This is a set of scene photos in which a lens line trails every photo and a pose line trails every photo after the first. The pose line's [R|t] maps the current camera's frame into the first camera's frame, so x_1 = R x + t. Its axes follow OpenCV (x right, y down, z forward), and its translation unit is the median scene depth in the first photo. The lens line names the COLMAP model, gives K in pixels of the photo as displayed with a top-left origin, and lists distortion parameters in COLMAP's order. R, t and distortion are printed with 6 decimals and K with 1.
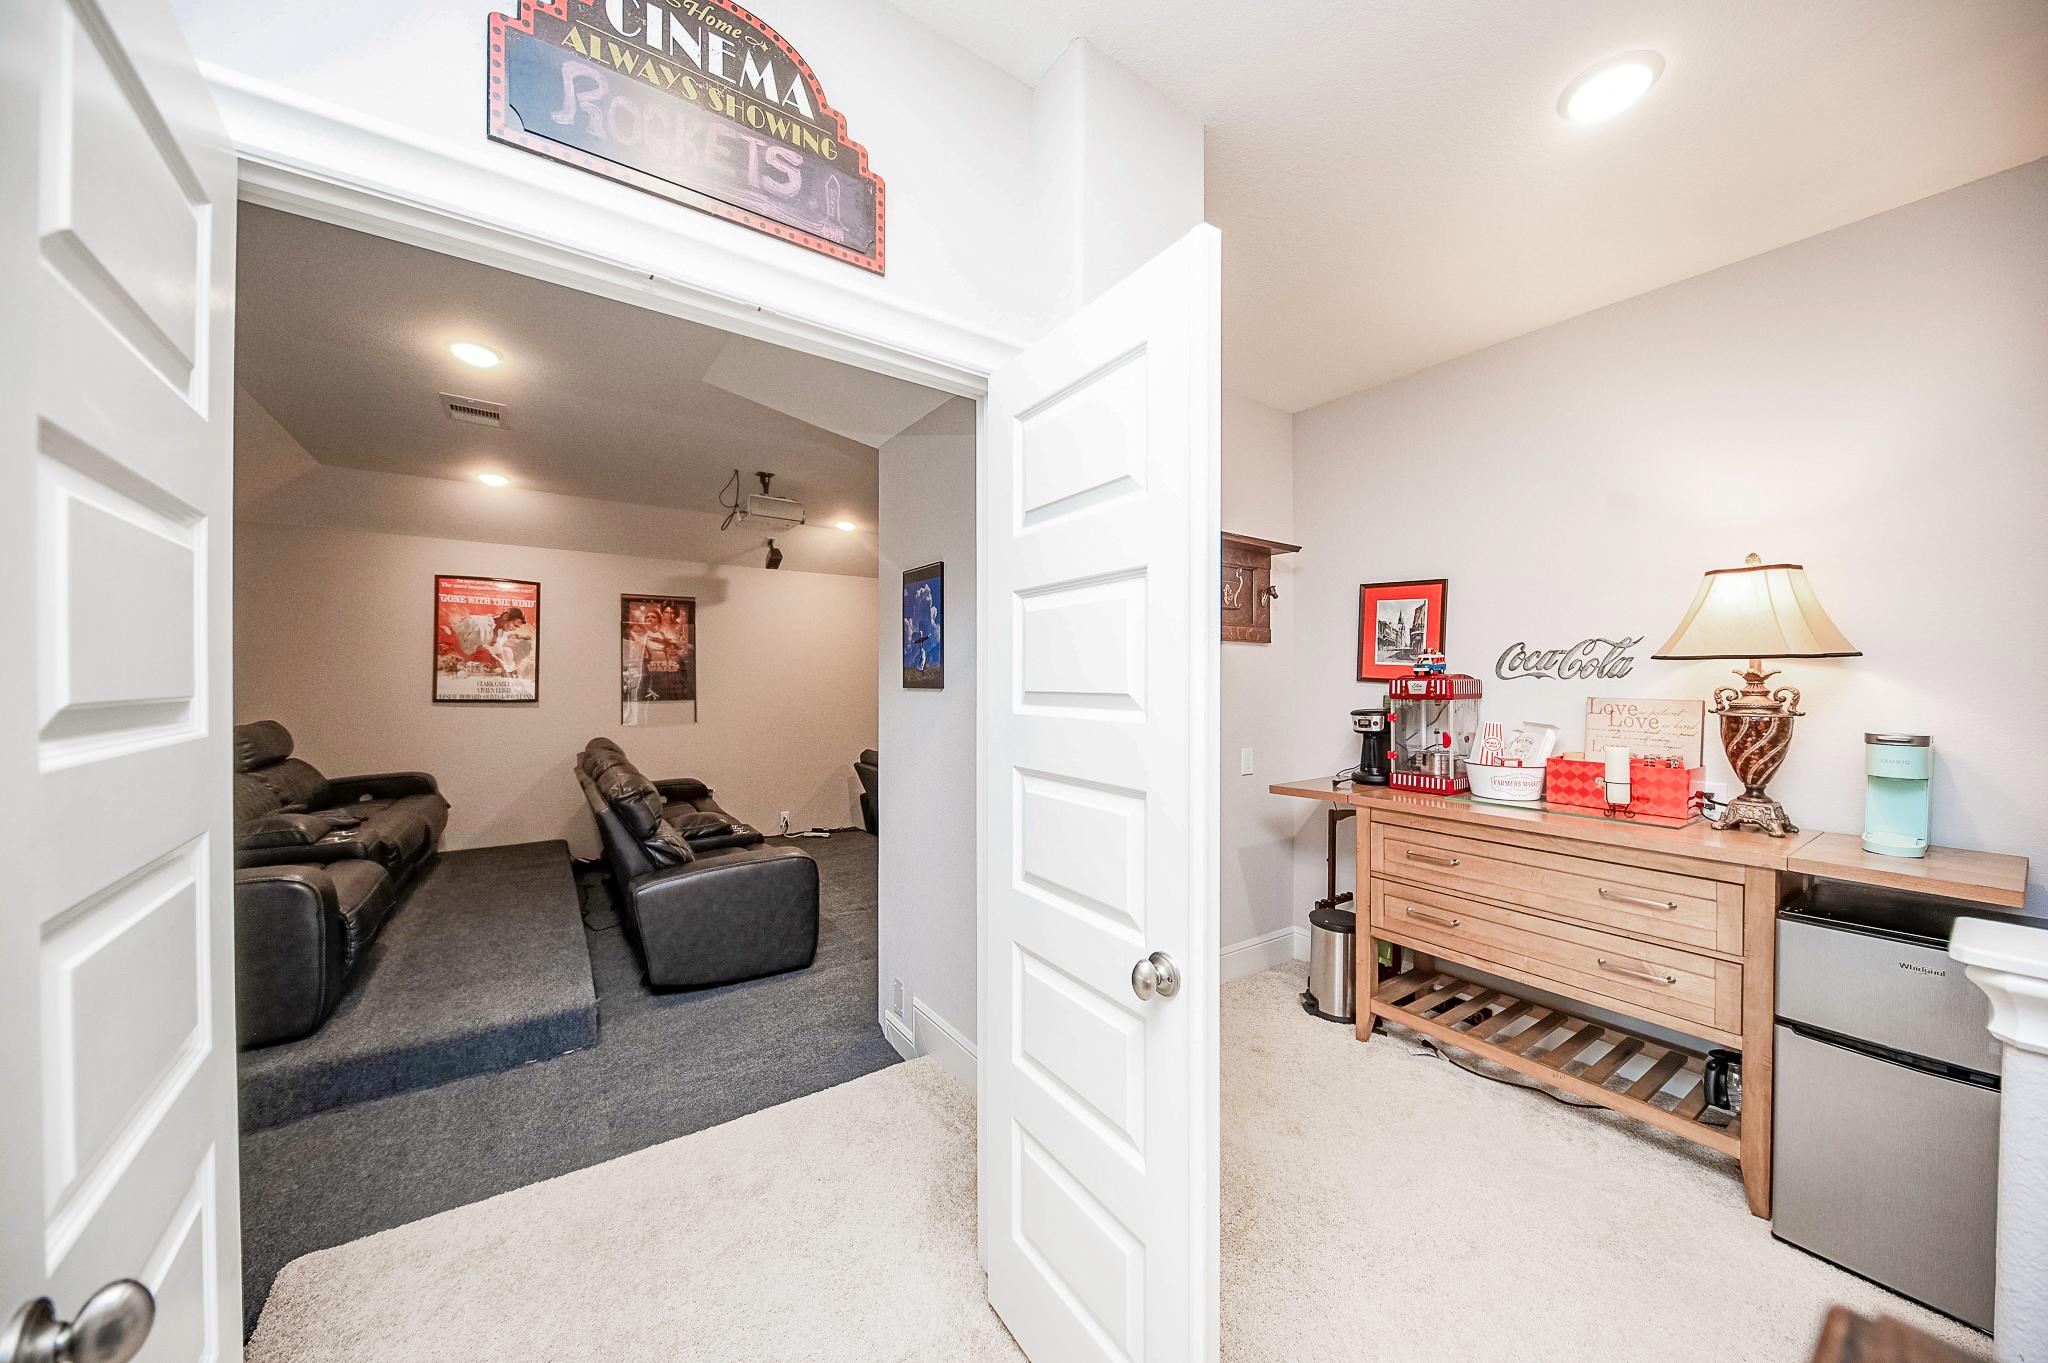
lens RADIAL K [[697.8, 0, 1027.6], [0, 697.8, 690.5], [0, 0, 1]] dist [-0.000375, -0.006418]
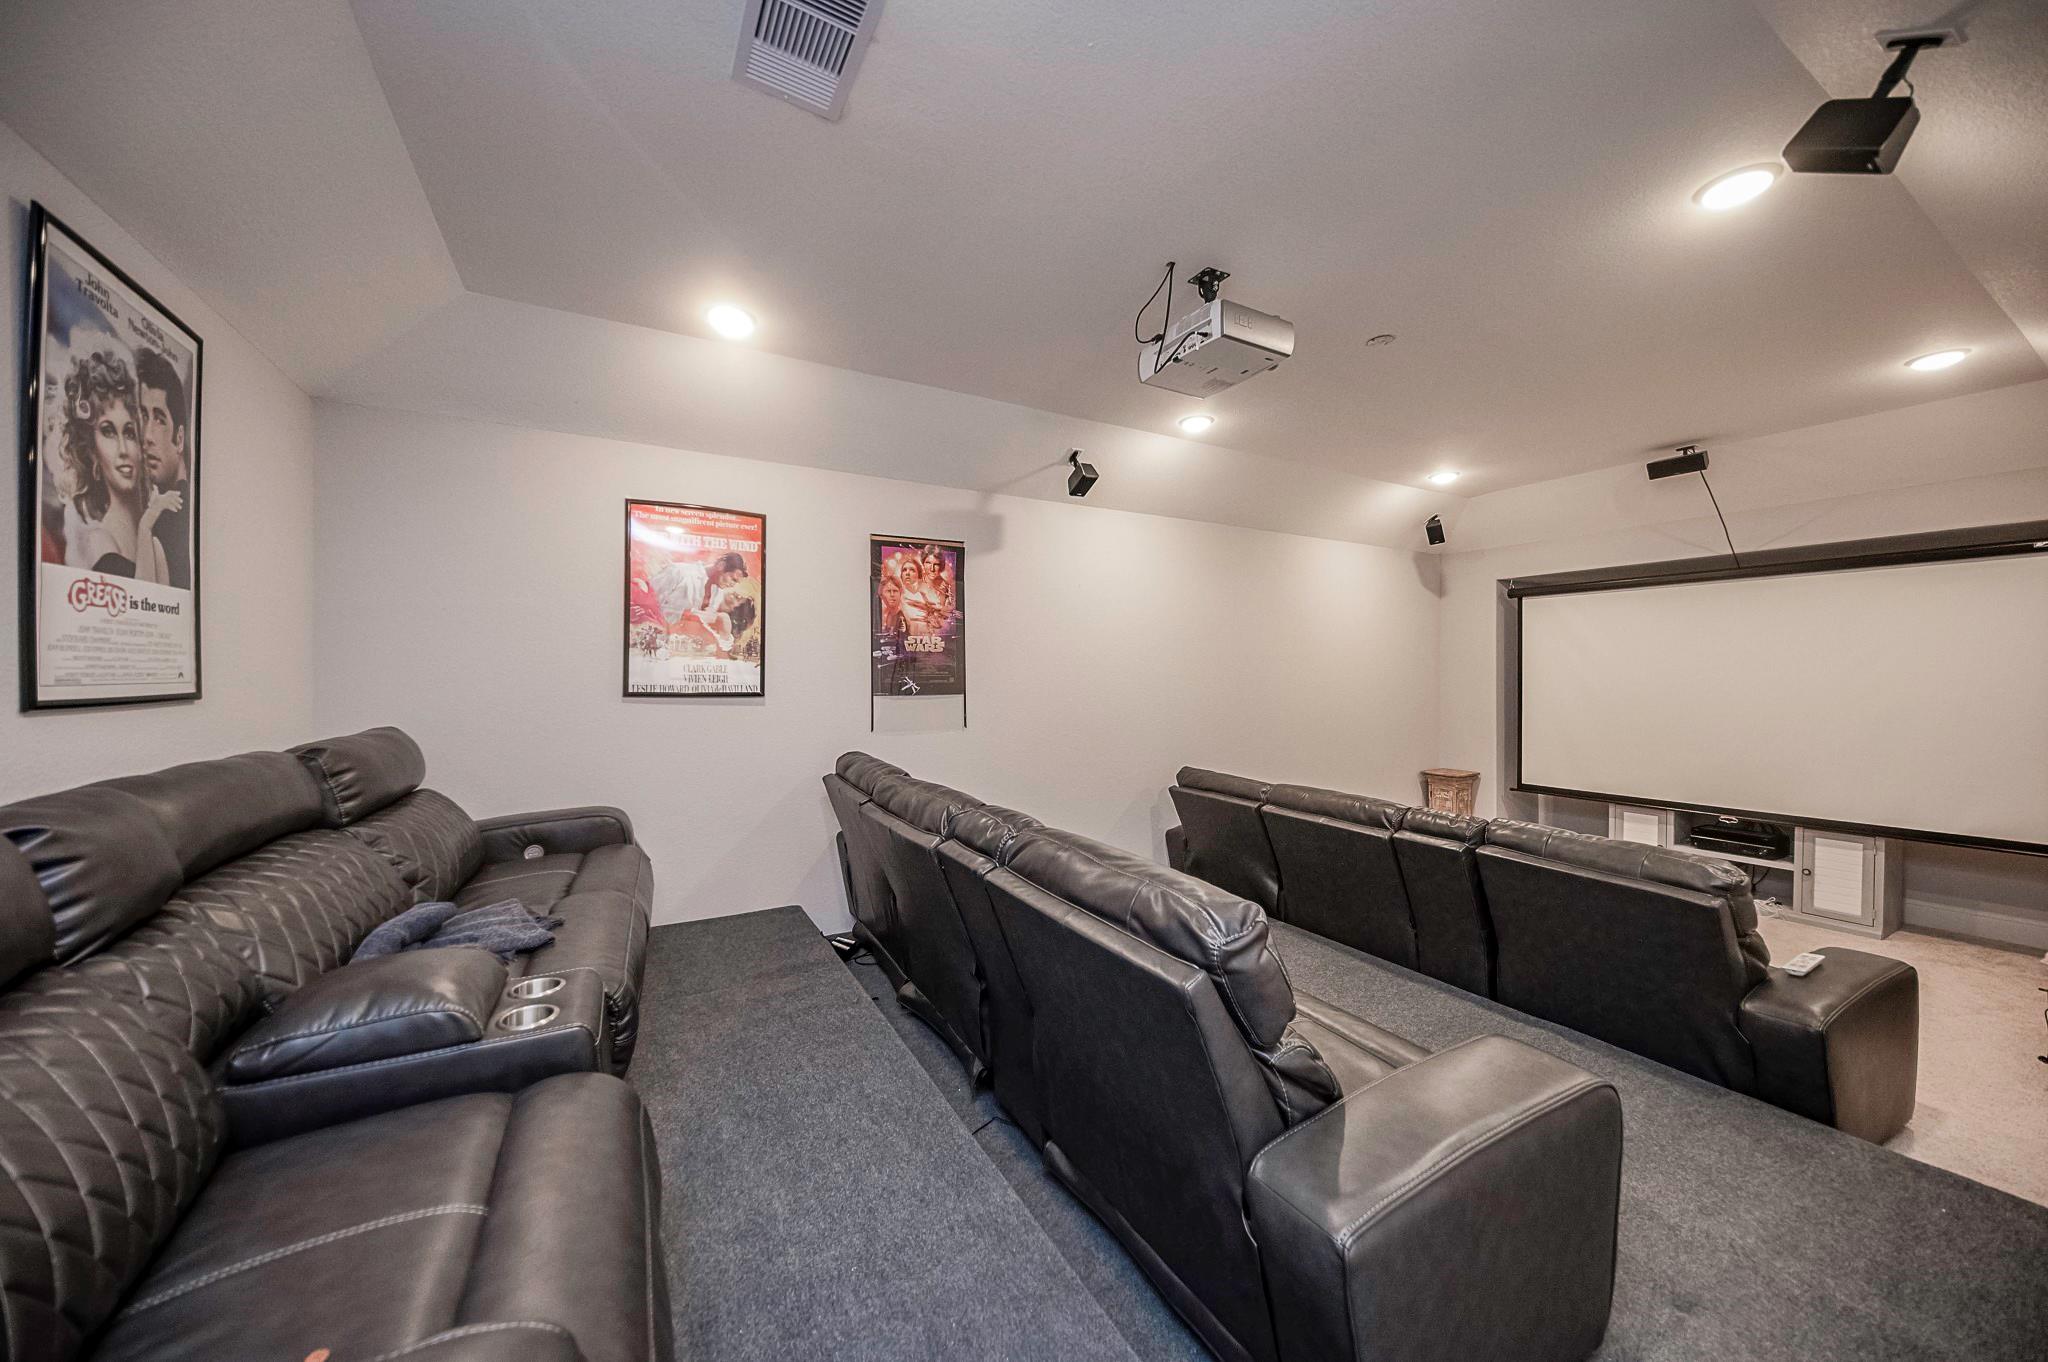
lens RADIAL K [[711.8, 0, 1011.9], [0, 711.8, 685.5], [0, 0, 1]] dist [-0.001100, -0.000294]
pose [[0.993101, -0.004184, -0.117190, -0.391807], [0.003602, 0.999980, -0.005175, 0.009966], [0.117209, 0.004717, 0.993096, 0.362448]]
